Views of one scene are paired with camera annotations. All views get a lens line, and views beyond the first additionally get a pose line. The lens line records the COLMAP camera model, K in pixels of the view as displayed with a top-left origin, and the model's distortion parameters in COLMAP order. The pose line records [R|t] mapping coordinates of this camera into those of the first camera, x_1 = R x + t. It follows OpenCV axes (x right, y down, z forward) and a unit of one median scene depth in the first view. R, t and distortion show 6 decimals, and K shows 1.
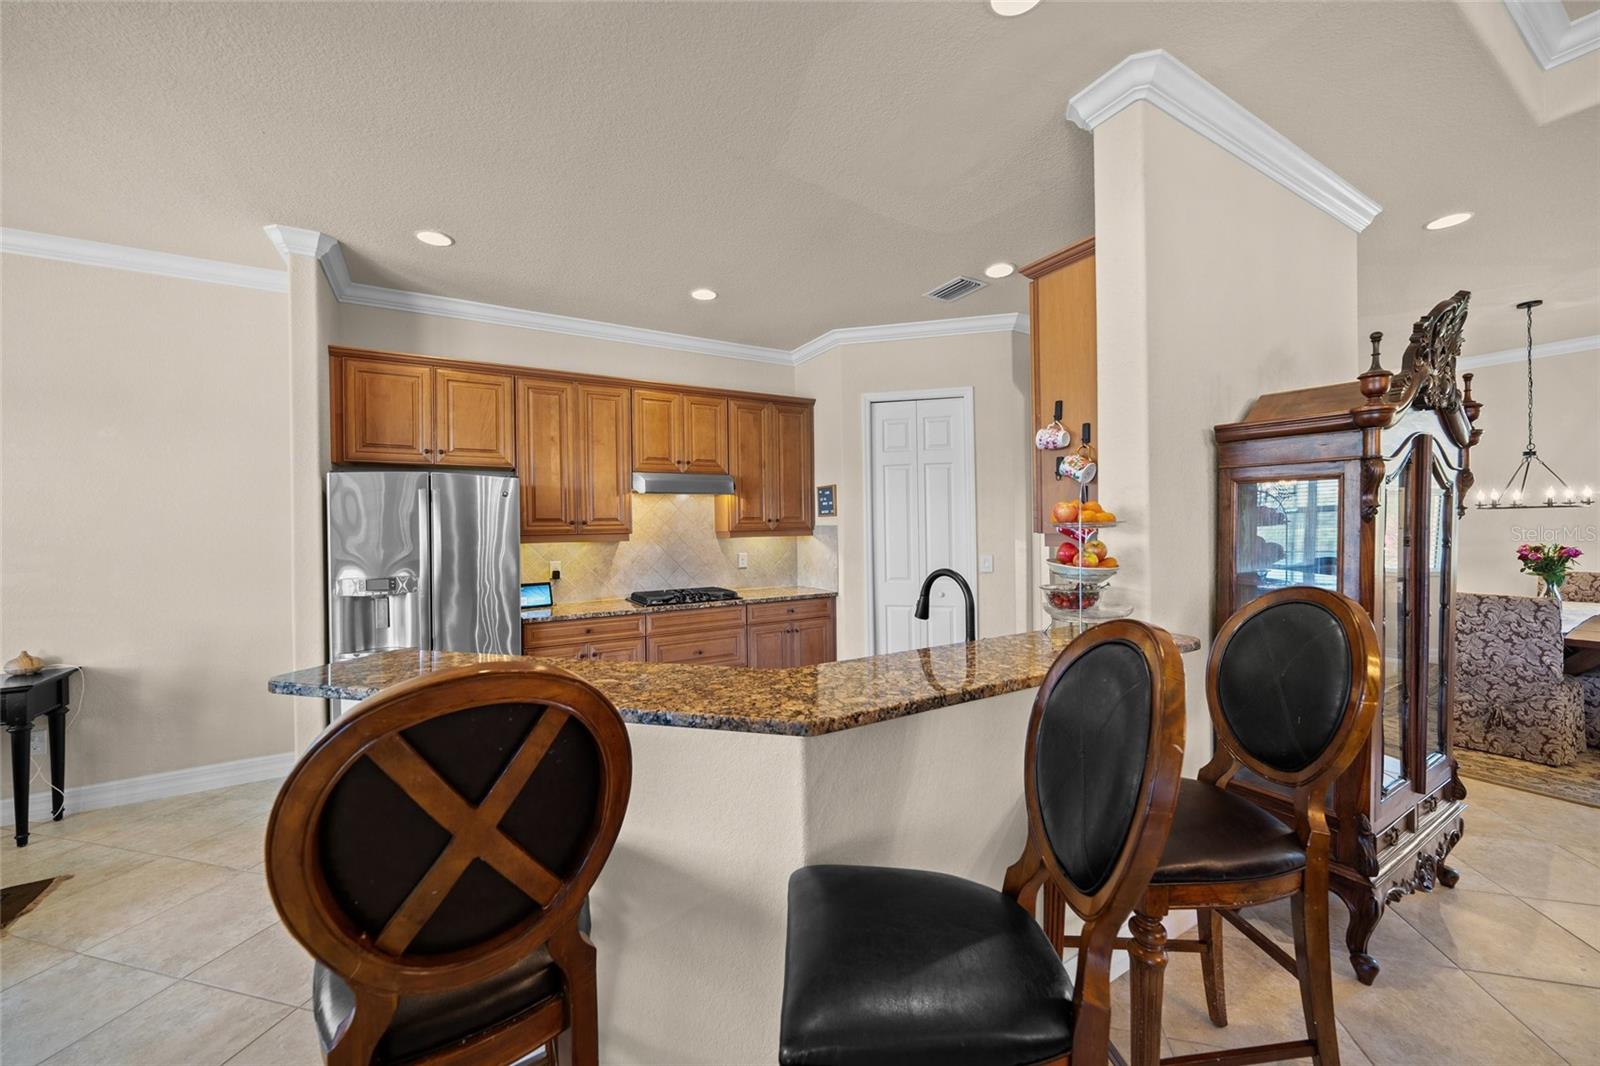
lens RADIAL K [[591.2, 0, 799.7], [0, 591.2, 525.0], [0, 0, 1]] dist [0.000508, 0.000075]
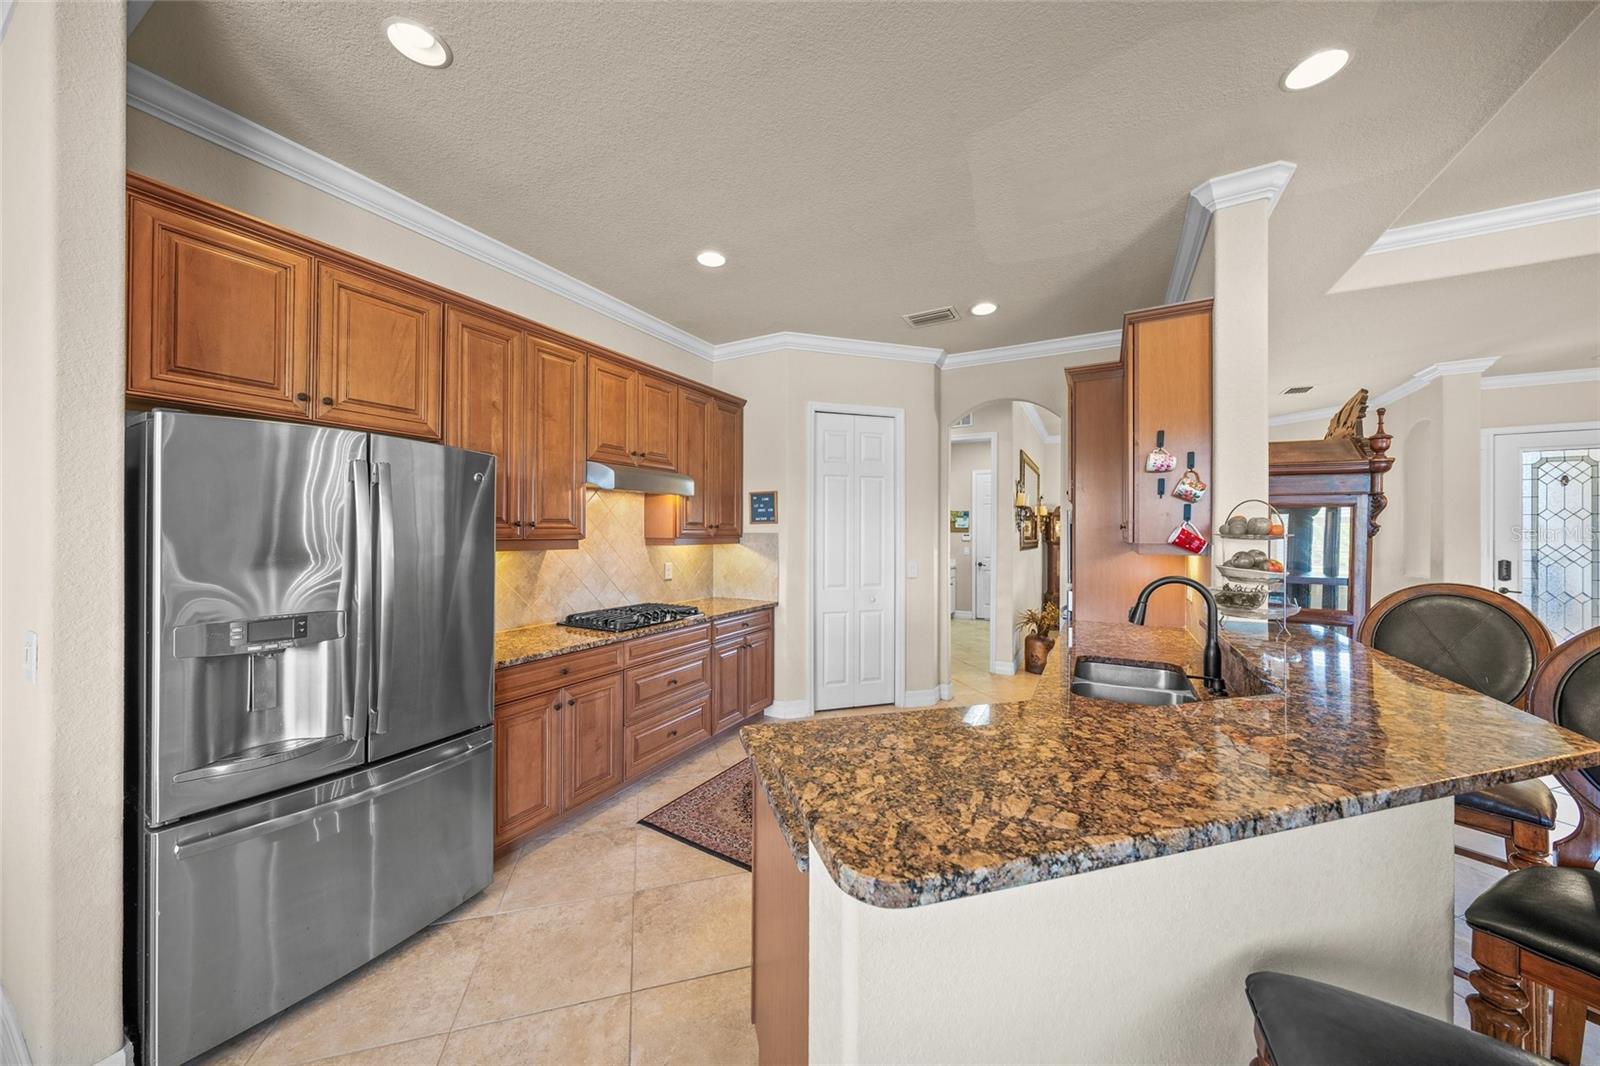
lens RADIAL K [[540.8, 0, 798.6], [0, 540.8, 531.1], [0, 0, 1]] dist [-0.000827, -0.000205]
pose [[0.862345, 0.017260, 0.506026, -0.383285], [-0.014656, 0.999851, -0.009128, 0.005294], [-0.506109, 0.000455, 0.862470, 0.231420]]
